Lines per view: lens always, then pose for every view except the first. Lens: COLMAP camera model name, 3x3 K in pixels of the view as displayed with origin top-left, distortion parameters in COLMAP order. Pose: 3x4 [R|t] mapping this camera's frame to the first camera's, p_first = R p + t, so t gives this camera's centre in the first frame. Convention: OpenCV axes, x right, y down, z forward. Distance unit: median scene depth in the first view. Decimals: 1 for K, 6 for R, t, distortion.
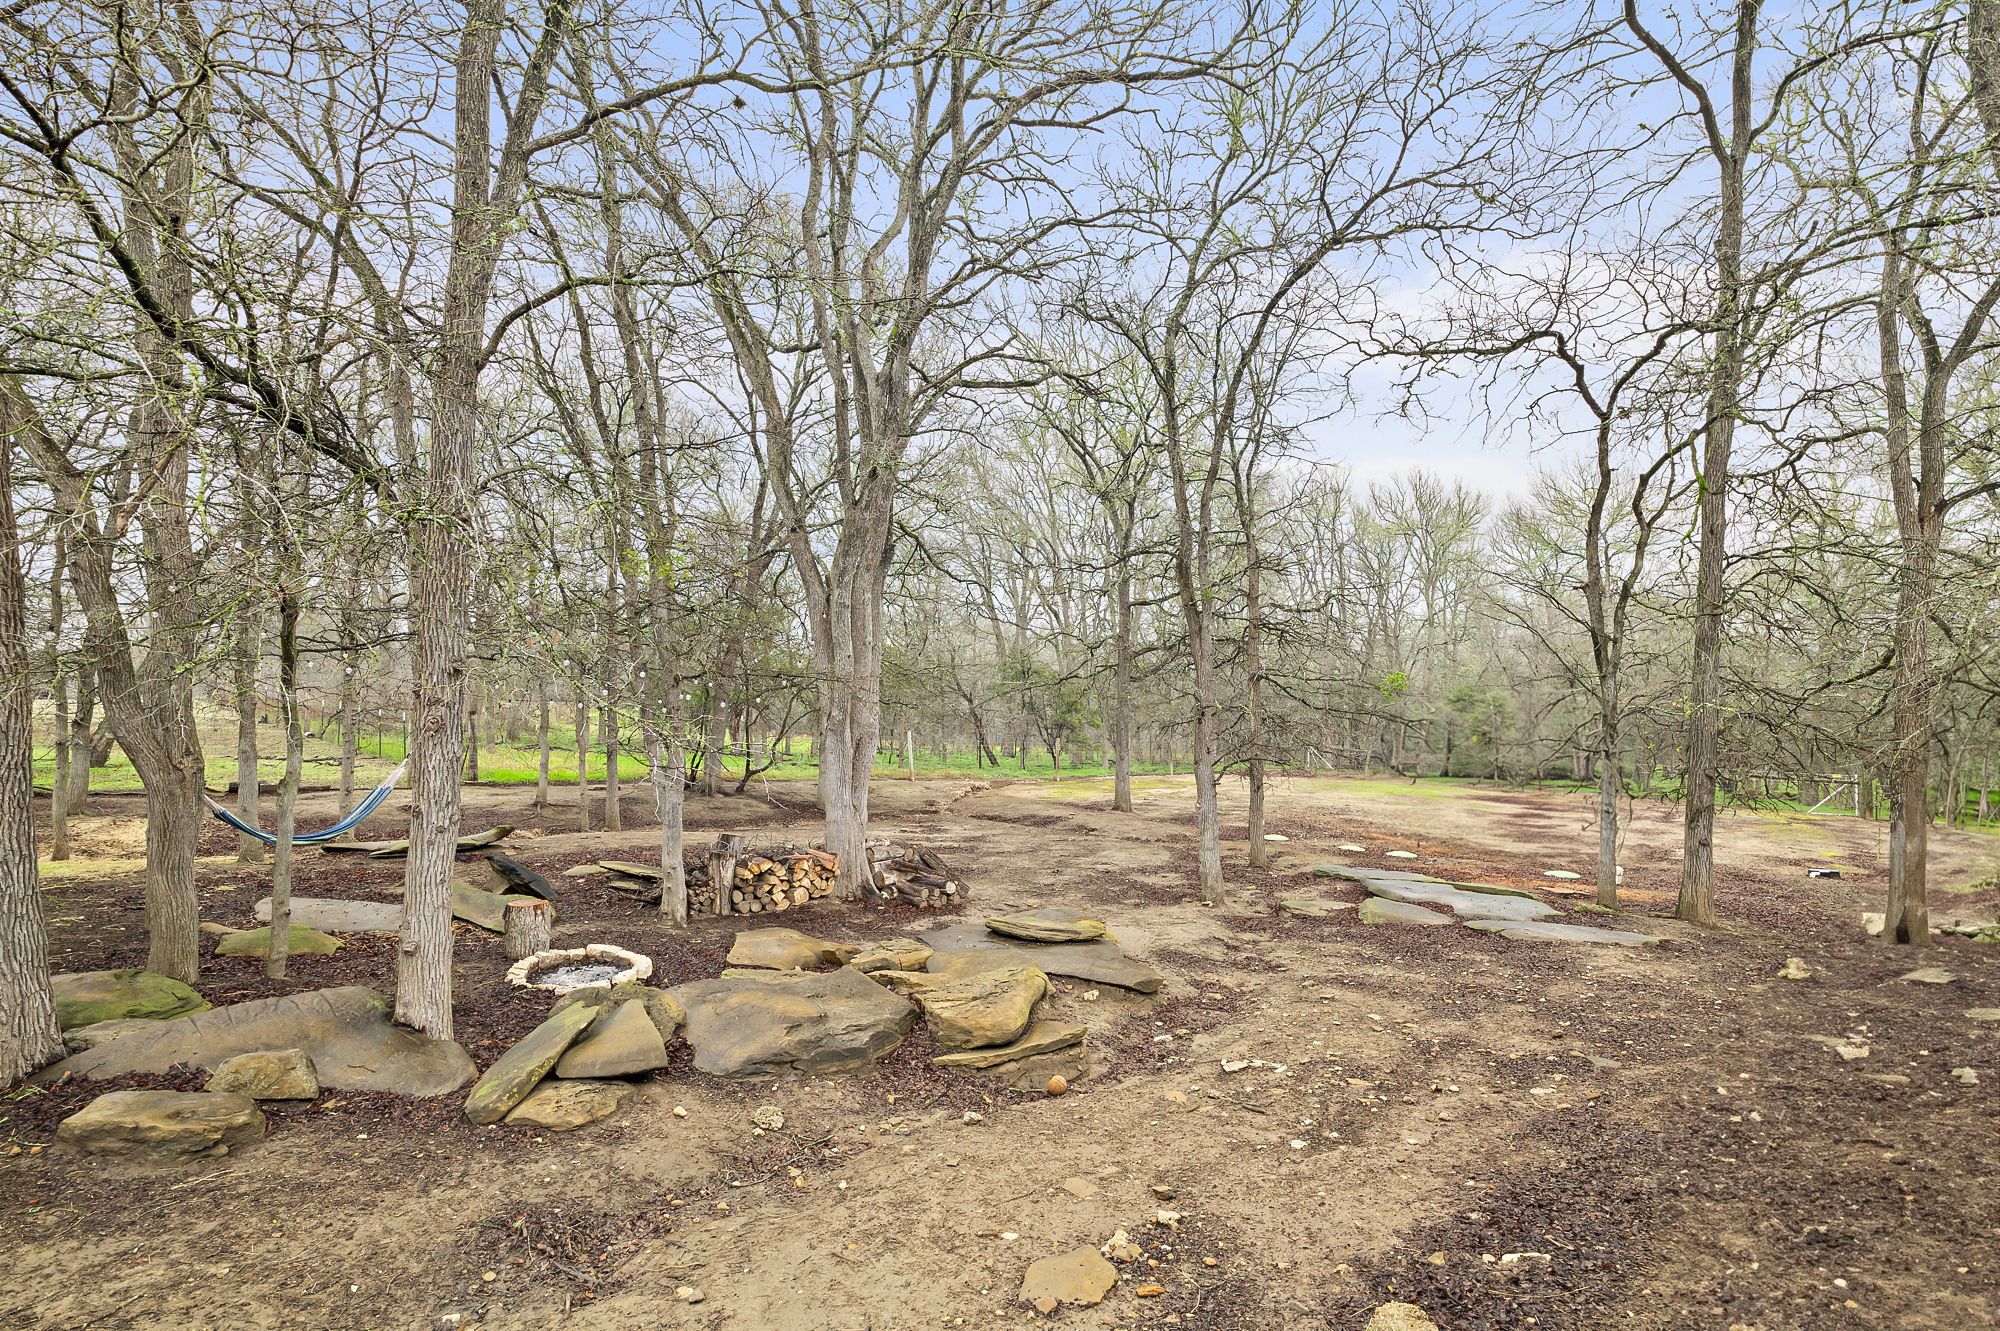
lens RADIAL K [[831.8, 0, 992.3], [0, 831.8, 672.0], [0, 0, 1]] dist [0.001633, -0.000494]
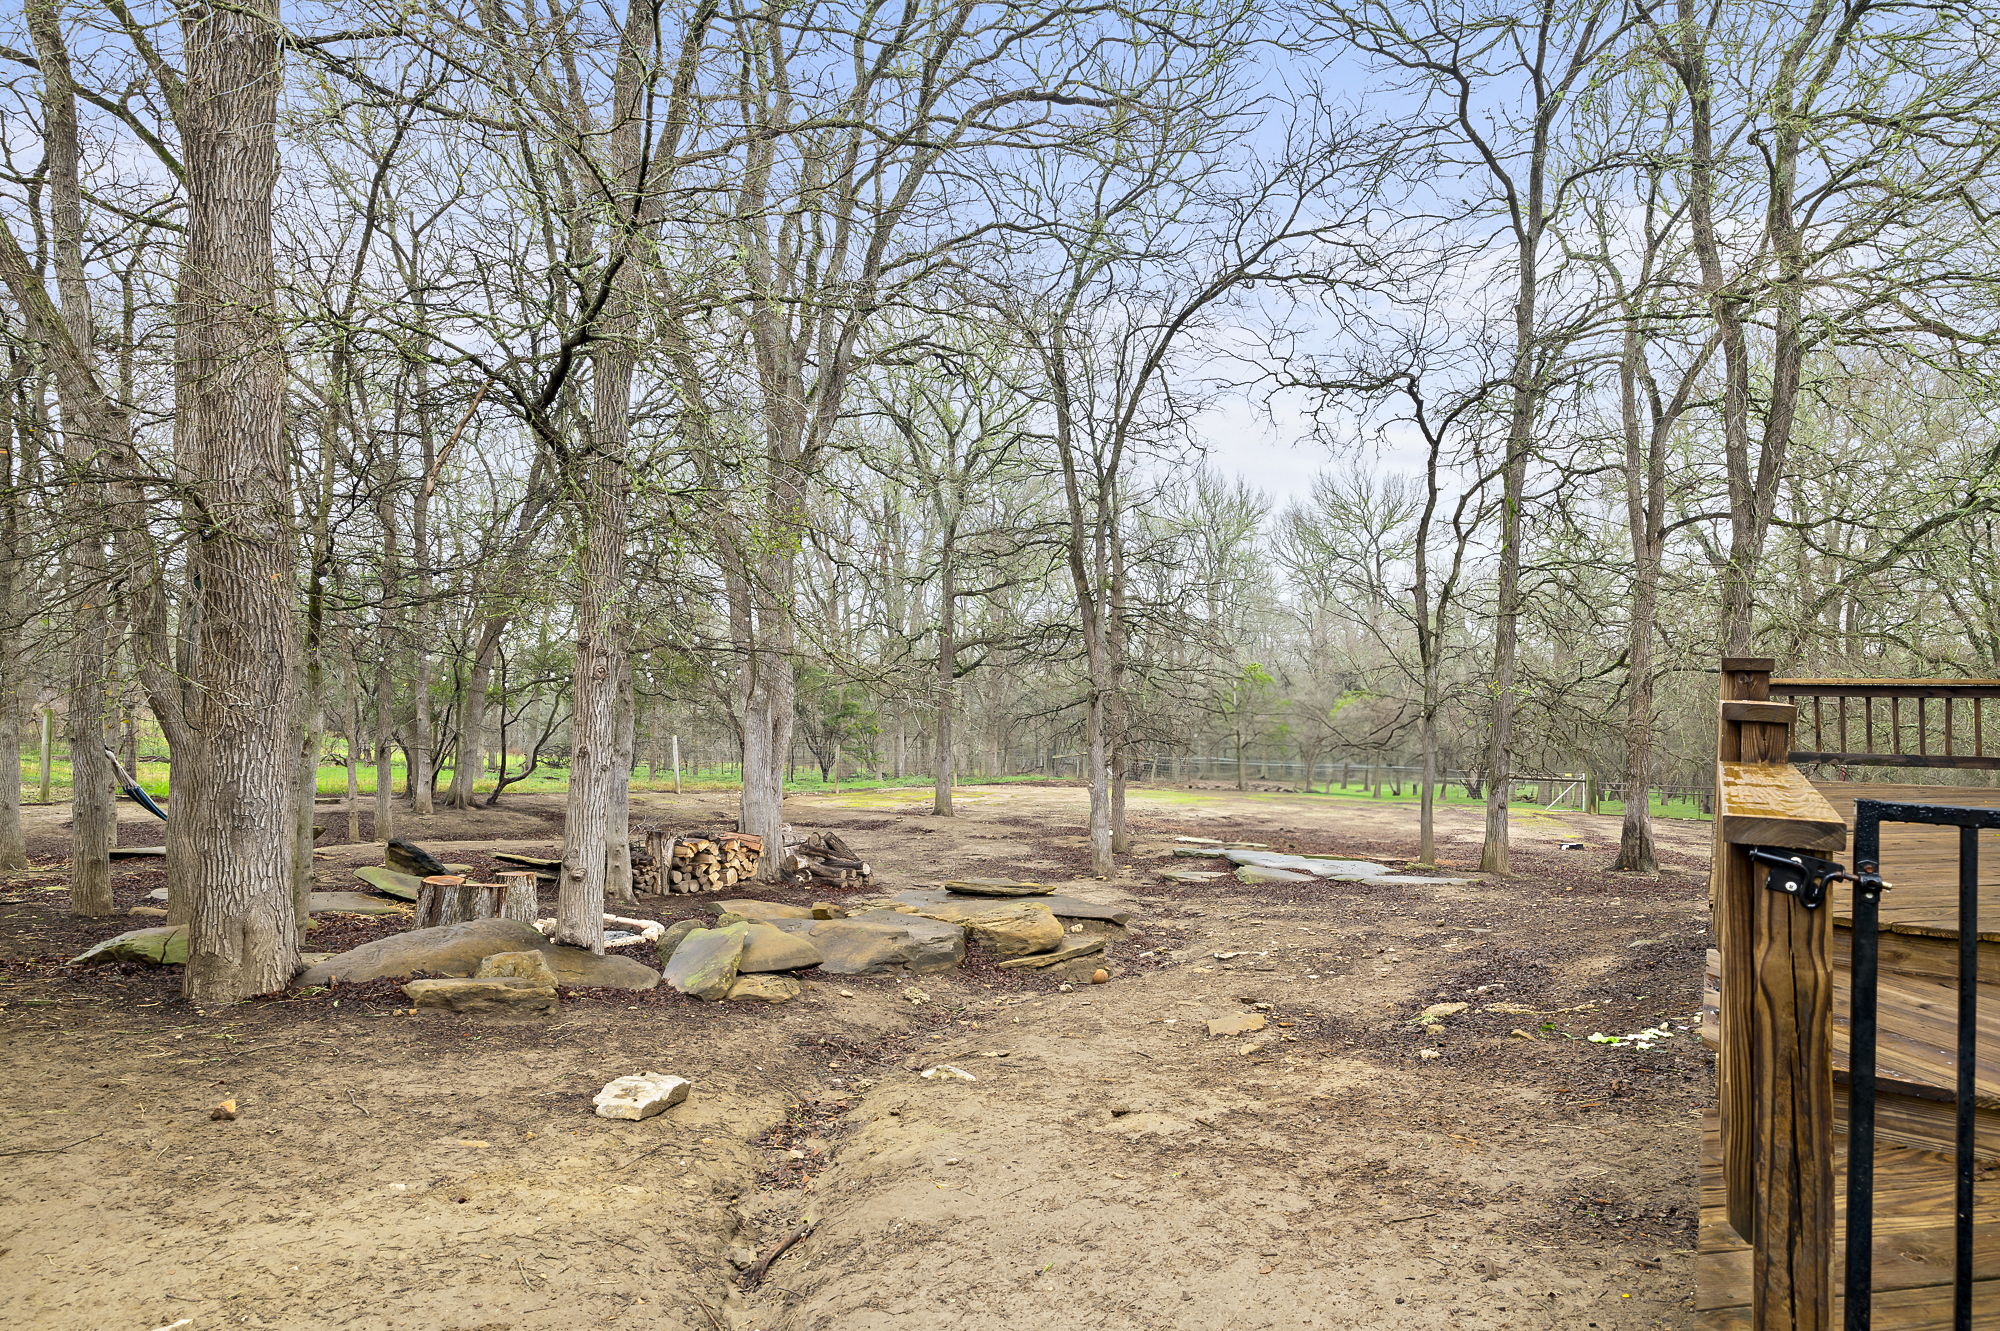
lens RADIAL K [[924.4, 0, 1000.0], [0, 924.4, 665.5], [0, 0, 1]] dist [0.002519, 0.000744]
pose [[0.971520, 0.012565, 0.236624, -0.166252], [-0.011651, 0.999918, -0.005260, 0.019696], [-0.236670, 0.002354, 0.971587, -0.122793]]
